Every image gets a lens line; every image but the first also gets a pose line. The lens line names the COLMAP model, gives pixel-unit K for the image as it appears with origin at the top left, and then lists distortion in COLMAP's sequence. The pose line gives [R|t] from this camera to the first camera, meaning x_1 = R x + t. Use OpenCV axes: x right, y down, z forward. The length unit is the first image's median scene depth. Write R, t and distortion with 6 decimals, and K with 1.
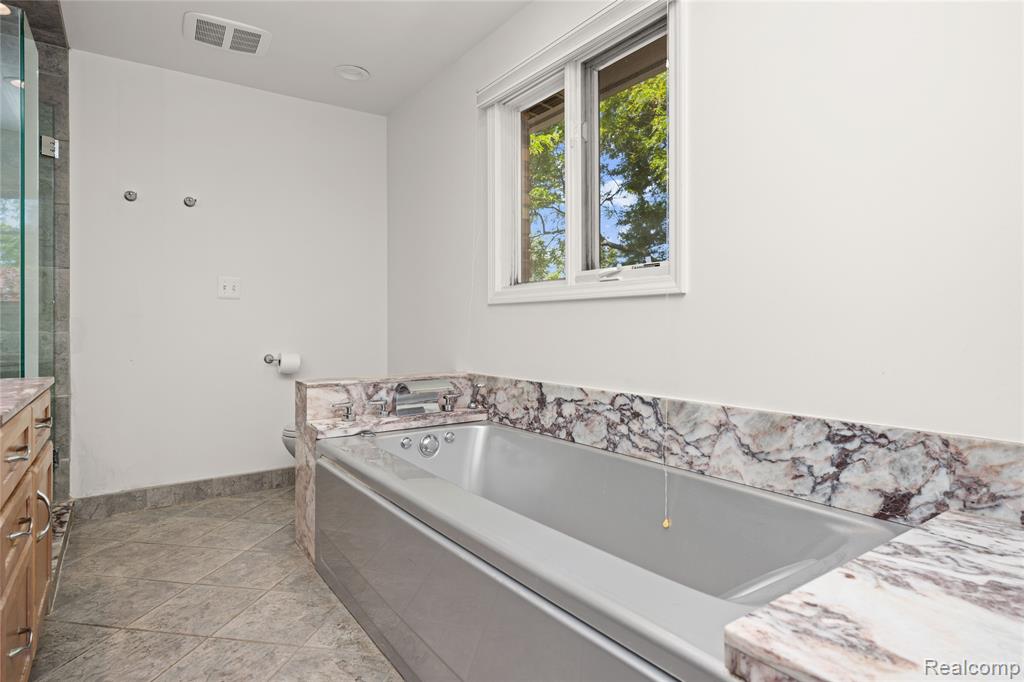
lens RADIAL K [[563.7, 0, 504.0], [0, 563.7, 329.4], [0, 0, 1]] dist [0.000794, 0.000486]
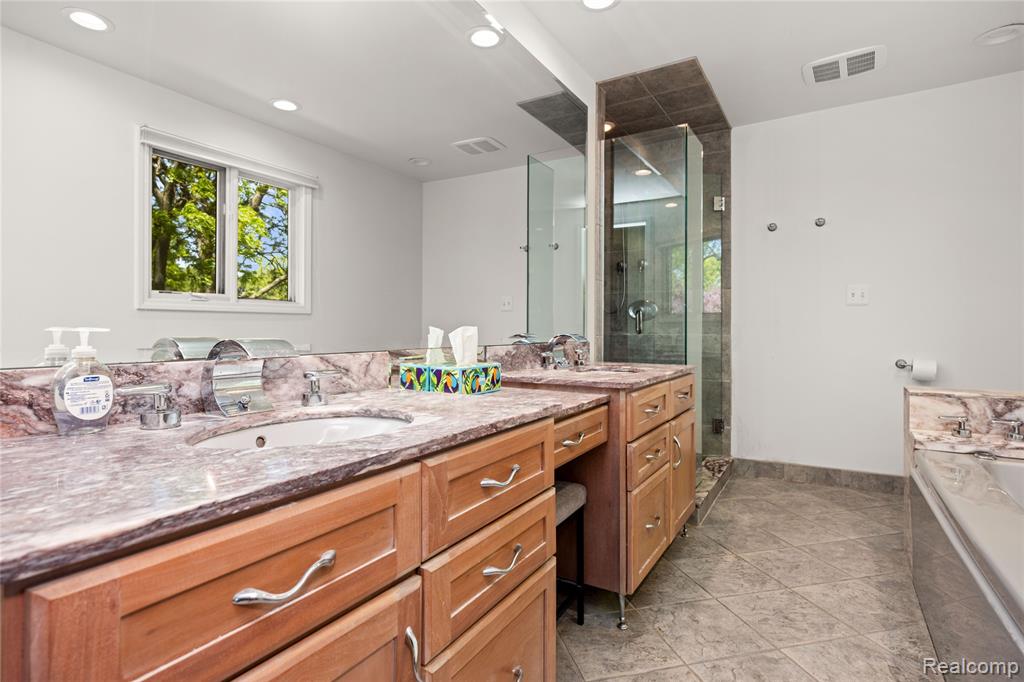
lens RADIAL K [[516.3, 0, 509.8], [0, 516.3, 332.5], [0, 0, 1]] dist [0.017309, -0.000093]
pose [[0.407658, 0.005969, -0.913115, 0.186809], [-0.003891, 0.999981, 0.004799, -0.006235], [0.913126, 0.001596, 0.407674, -0.005594]]
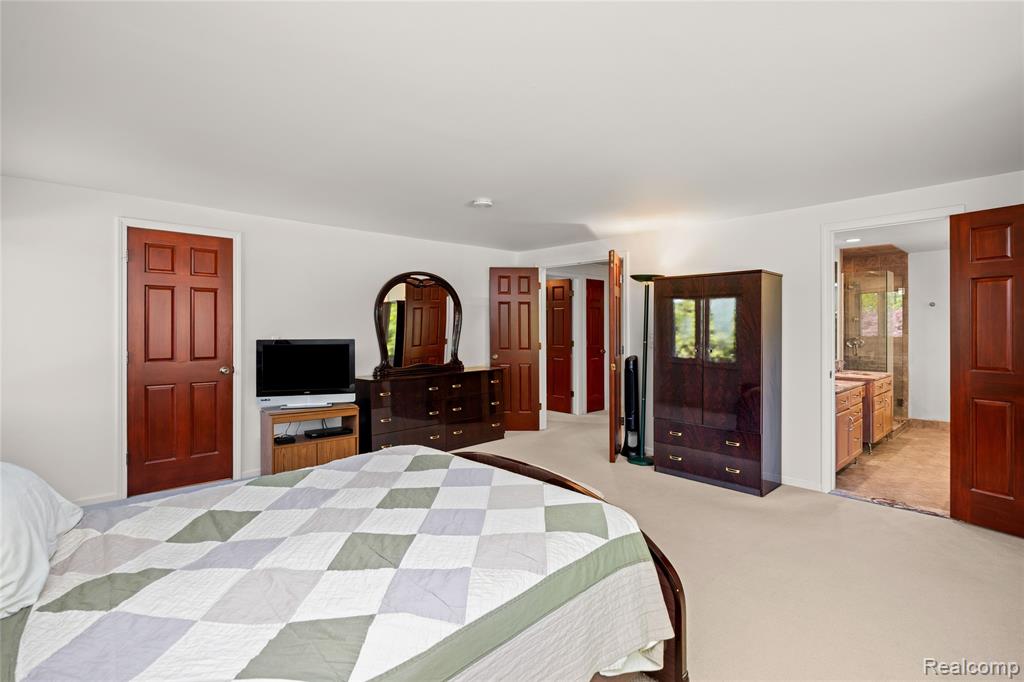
lens RADIAL K [[494.9, 0, 513.0], [0, 494.9, 333.2], [0, 0, 1]] dist [-0.002422, -0.000247]
pose [[0.155424, 0.009500, -0.987802, 1.487027], [0.002119, 0.999948, 0.009950, -0.156794], [0.987846, -0.003640, 0.155396, -1.448916]]
